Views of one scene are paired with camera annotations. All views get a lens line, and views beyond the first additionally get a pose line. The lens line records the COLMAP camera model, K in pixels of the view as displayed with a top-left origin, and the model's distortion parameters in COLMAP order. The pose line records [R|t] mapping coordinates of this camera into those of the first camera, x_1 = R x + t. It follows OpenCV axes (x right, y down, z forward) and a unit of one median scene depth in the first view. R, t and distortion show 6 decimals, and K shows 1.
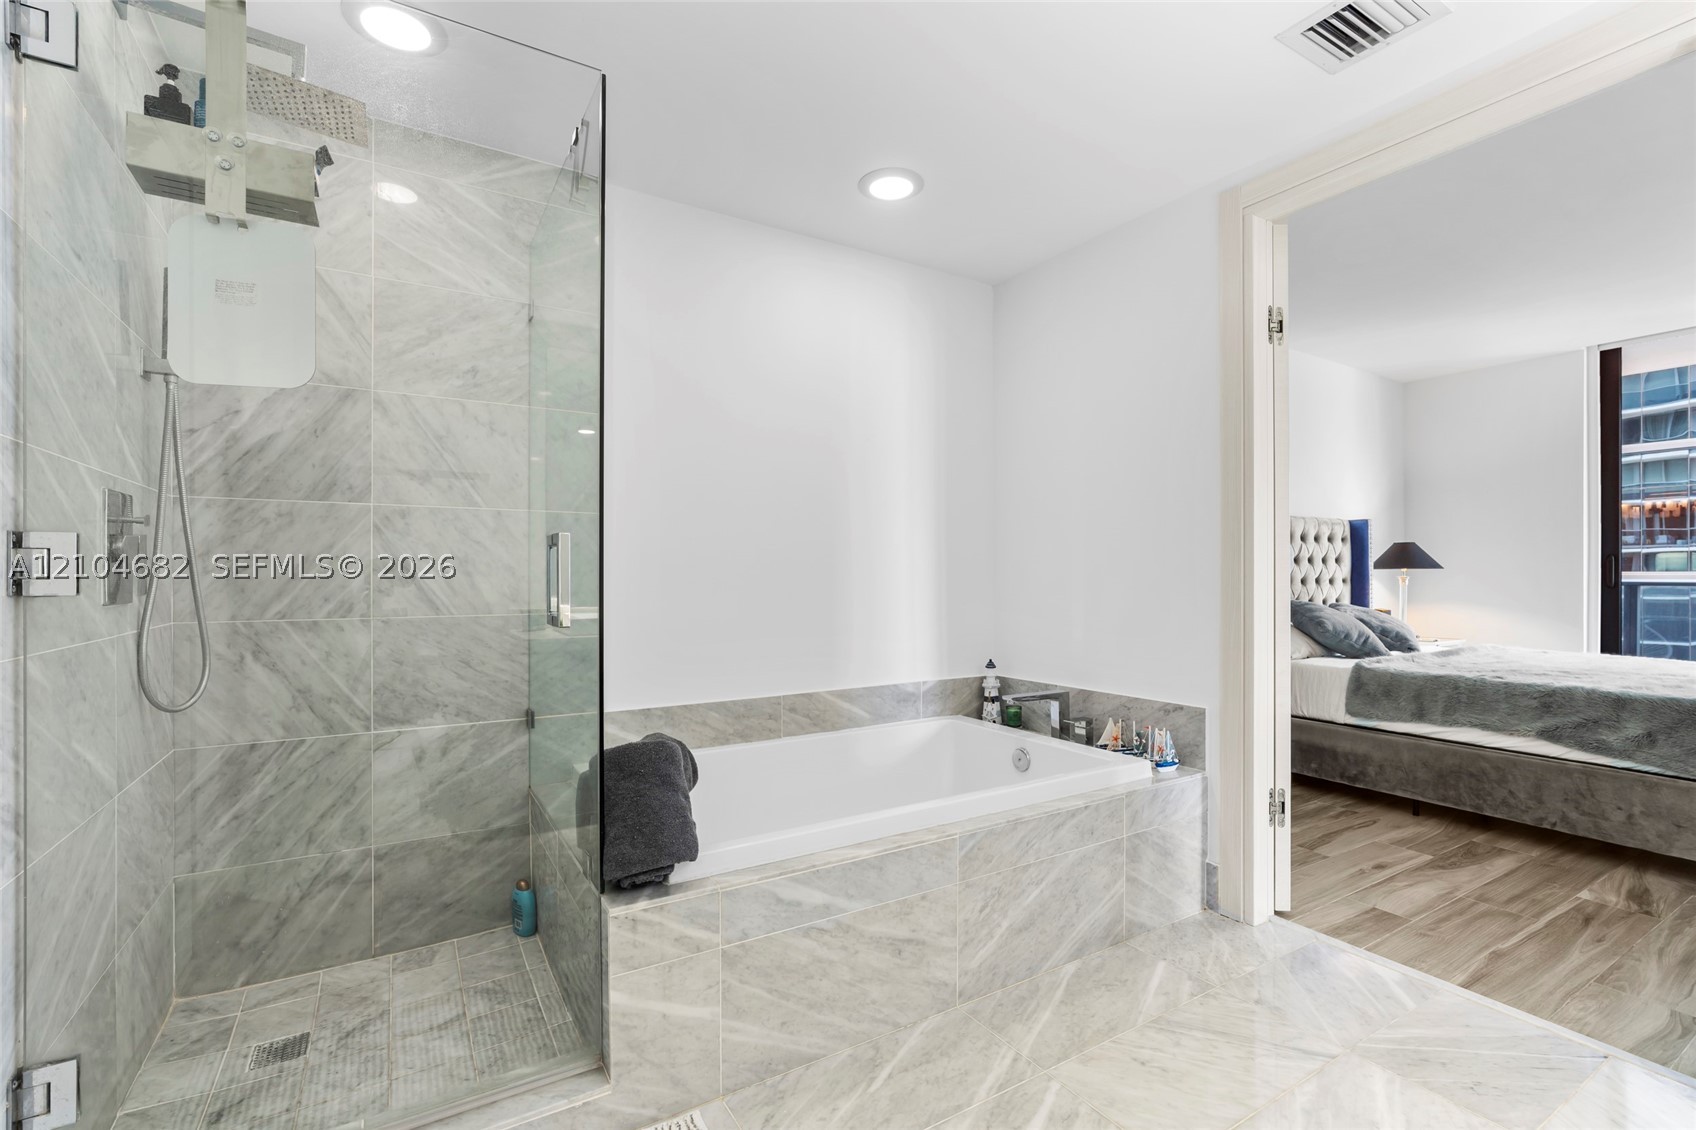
lens RADIAL K [[751.2, 0, 856.4], [0, 751.2, 564.8], [0, 0, 1]] dist [-0.010641, 0.003995]
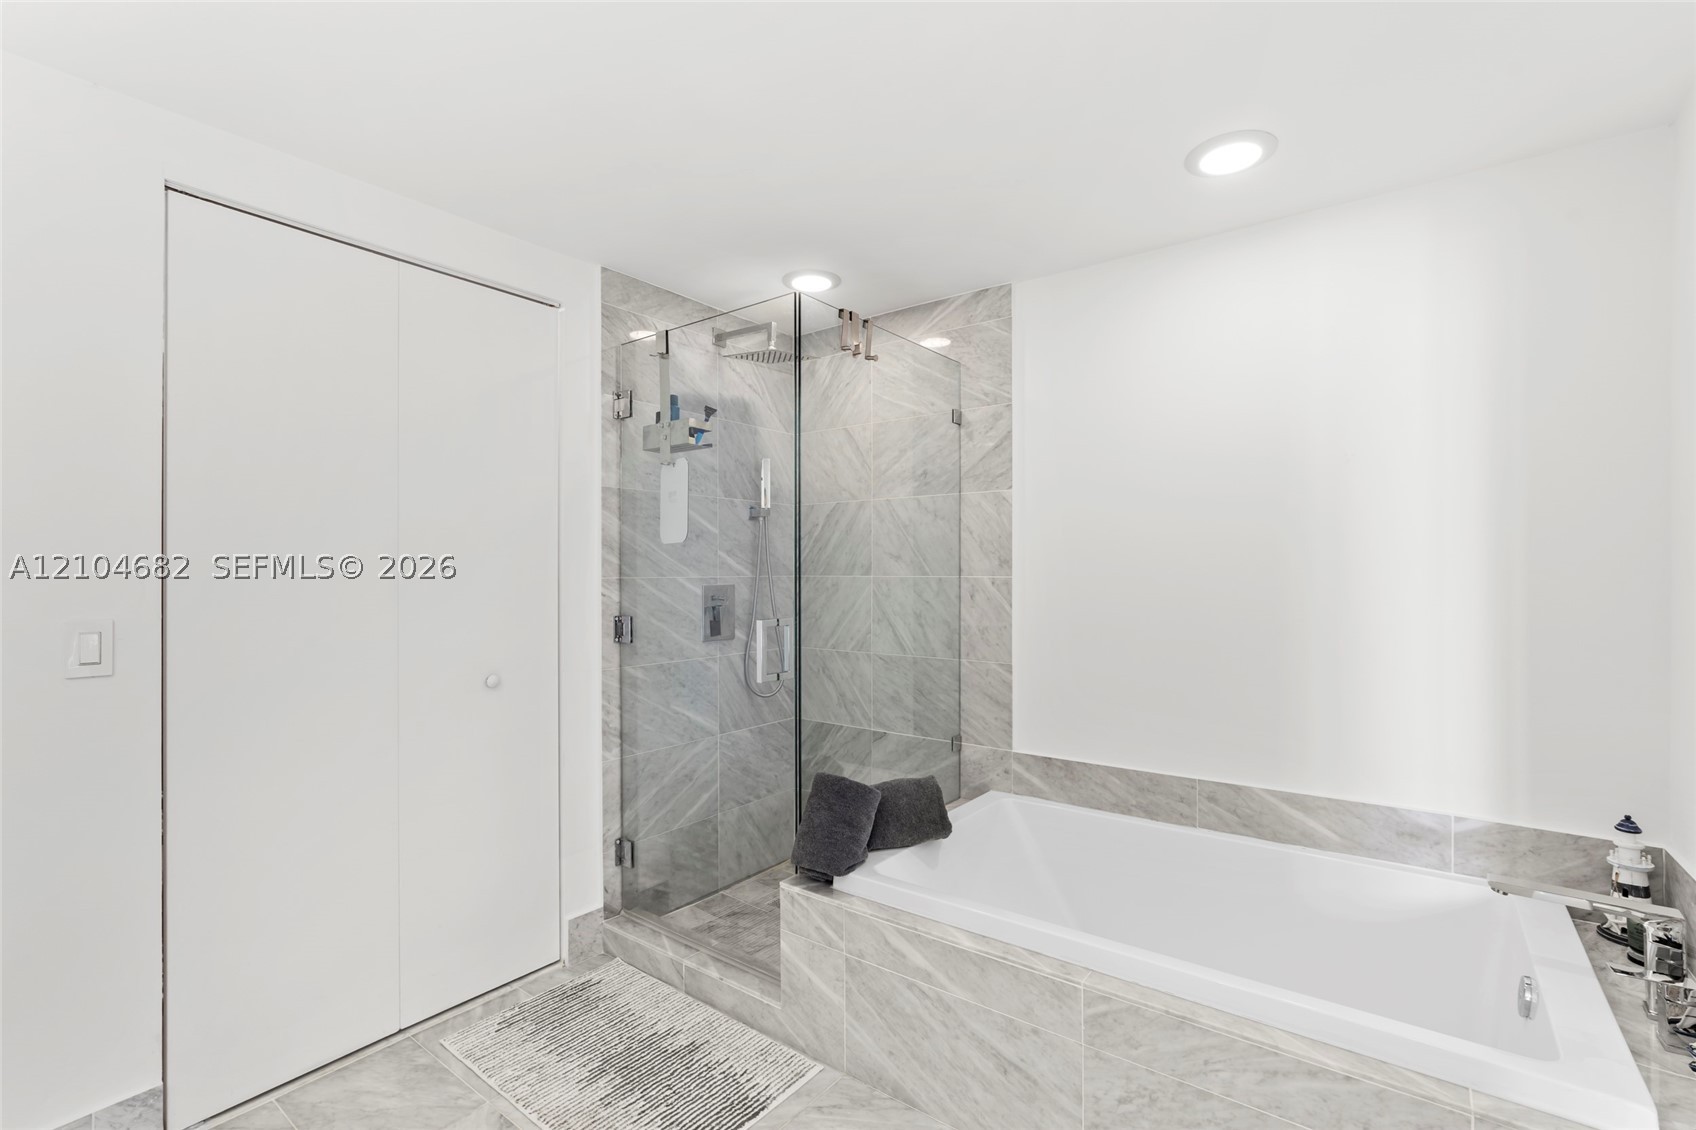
lens RADIAL K [[751.2, 0, 855.7], [0, 751.2, 564.6], [0, 0, 1]] dist [-0.010641, 0.003995]
pose [[0.373612, -0.010660, -0.927524, 0.715948], [0.011723, 0.999908, -0.006769, -0.092884], [0.927511, -0.008344, 0.373703, 0.401918]]
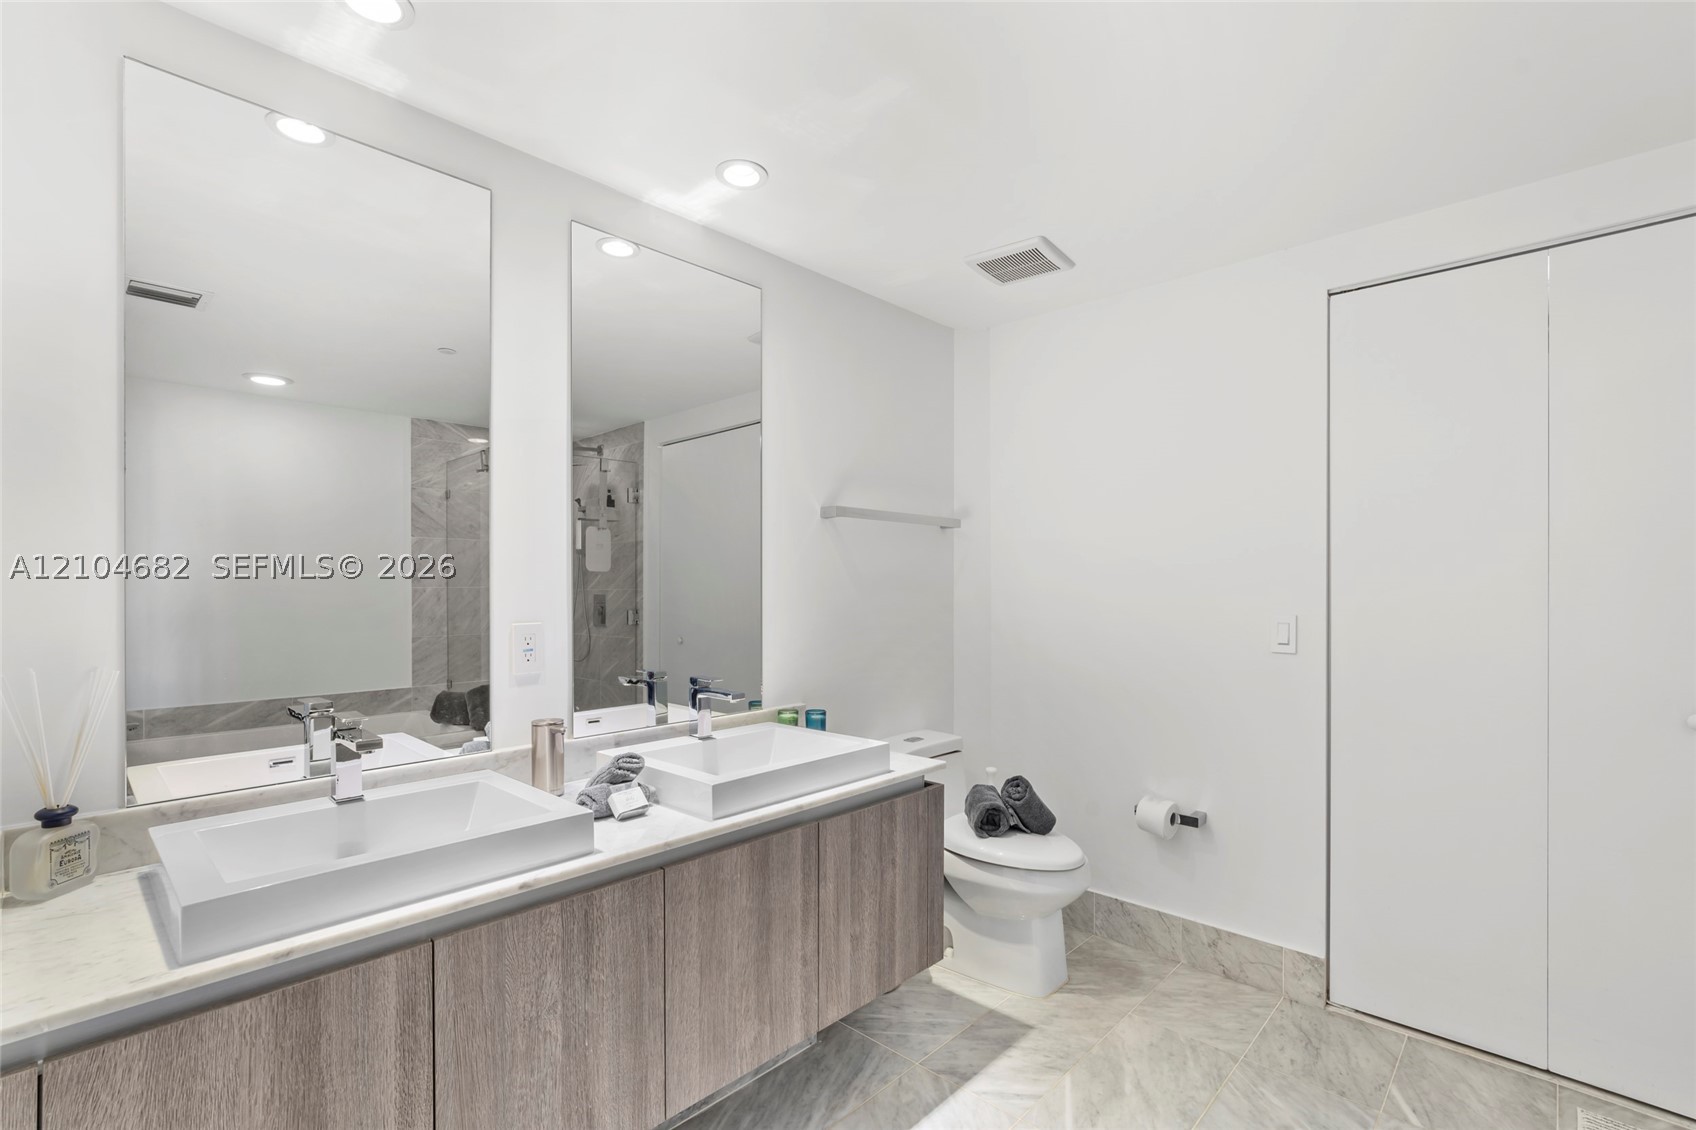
lens RADIAL K [[751.2, 0, 845.5], [0, 751.2, 577.1], [0, 0, 1]] dist [-0.010641, 0.003995]
pose [[-0.961260, -0.005989, -0.275577, 0.666086], [-0.001280, 0.999850, -0.017266, -0.085500], [0.275640, -0.016244, -0.961124, 0.825860]]
